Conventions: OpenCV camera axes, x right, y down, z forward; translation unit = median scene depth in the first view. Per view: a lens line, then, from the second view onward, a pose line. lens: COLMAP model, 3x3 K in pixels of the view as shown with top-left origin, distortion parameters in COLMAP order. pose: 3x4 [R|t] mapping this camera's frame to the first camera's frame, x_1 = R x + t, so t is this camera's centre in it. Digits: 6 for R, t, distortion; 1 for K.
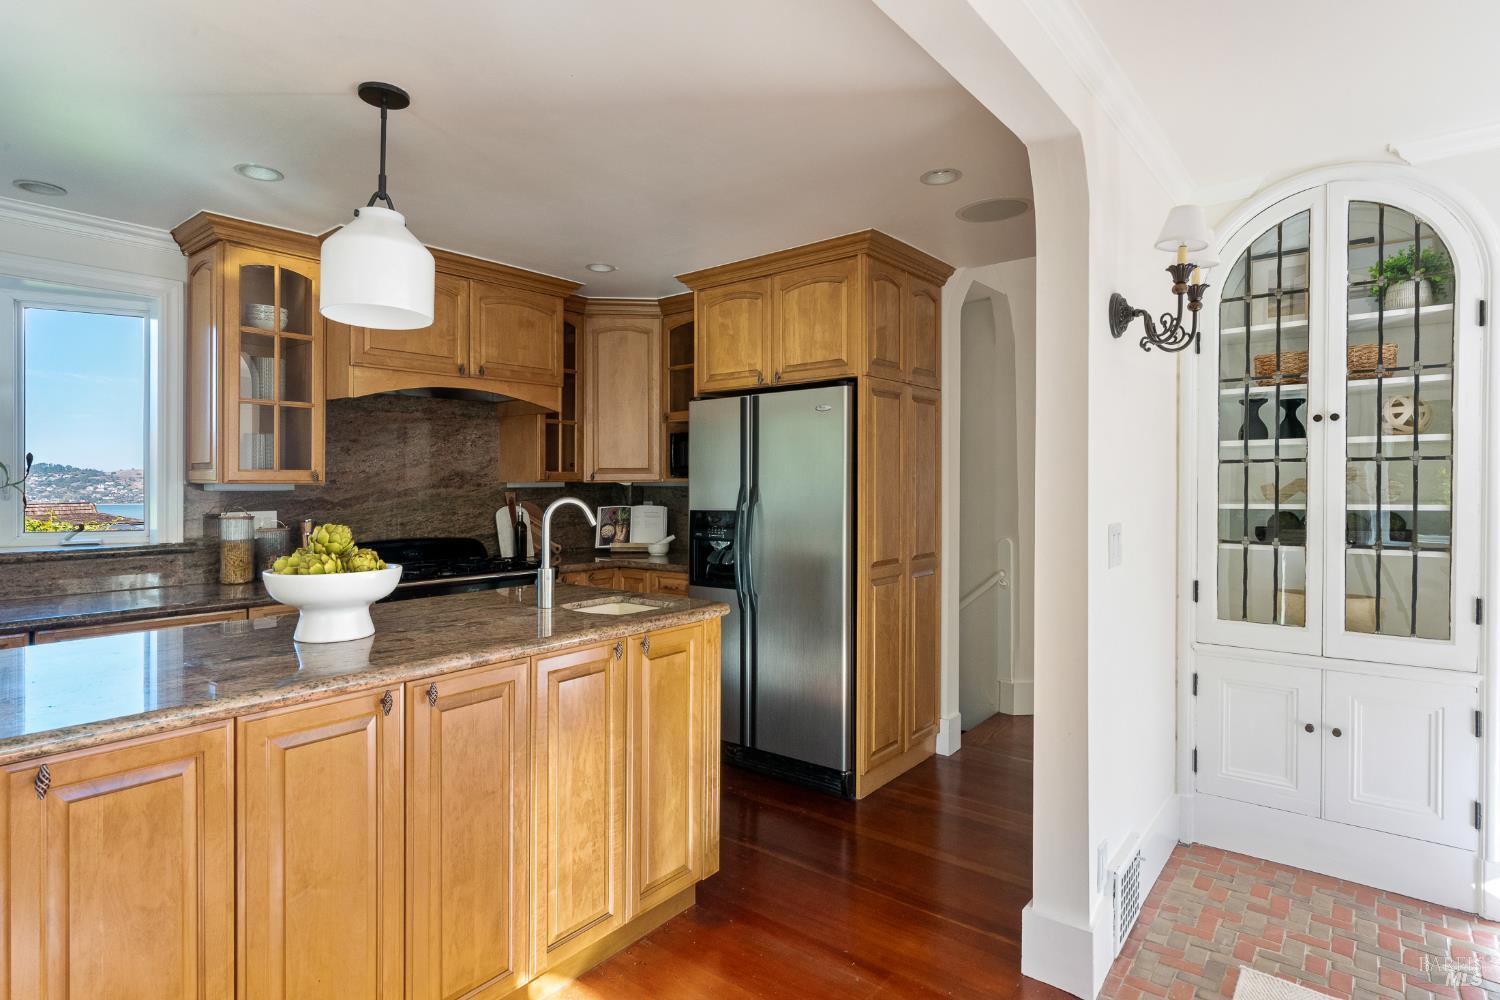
lens RADIAL K [[784.9, 0, 752.8], [0, 784.9, 496.3], [0, 0, 1]] dist [0.022846, -0.009784]
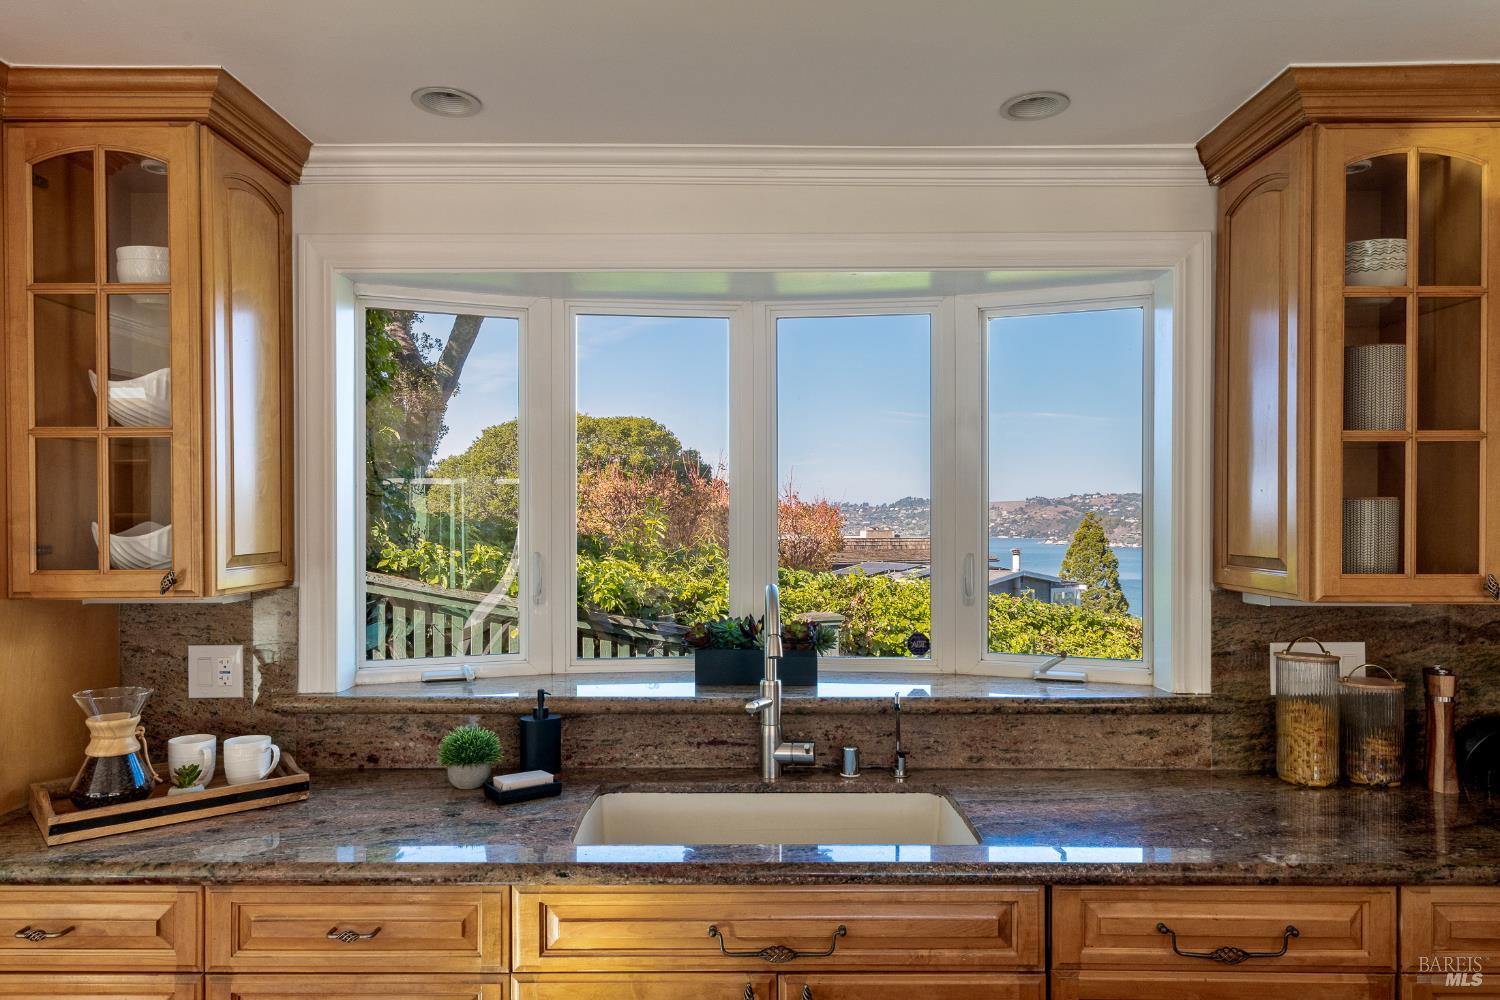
lens RADIAL K [[976.1, 0, 748.7], [0, 976.1, 508.8], [0, 0, 1]] dist [0.004825, -0.000289]
pose [[0.630612, -0.005161, -0.776081, -0.393083], [-0.010723, 0.999824, -0.015362, -0.058576], [0.776024, 0.018009, 0.630446, 0.312766]]
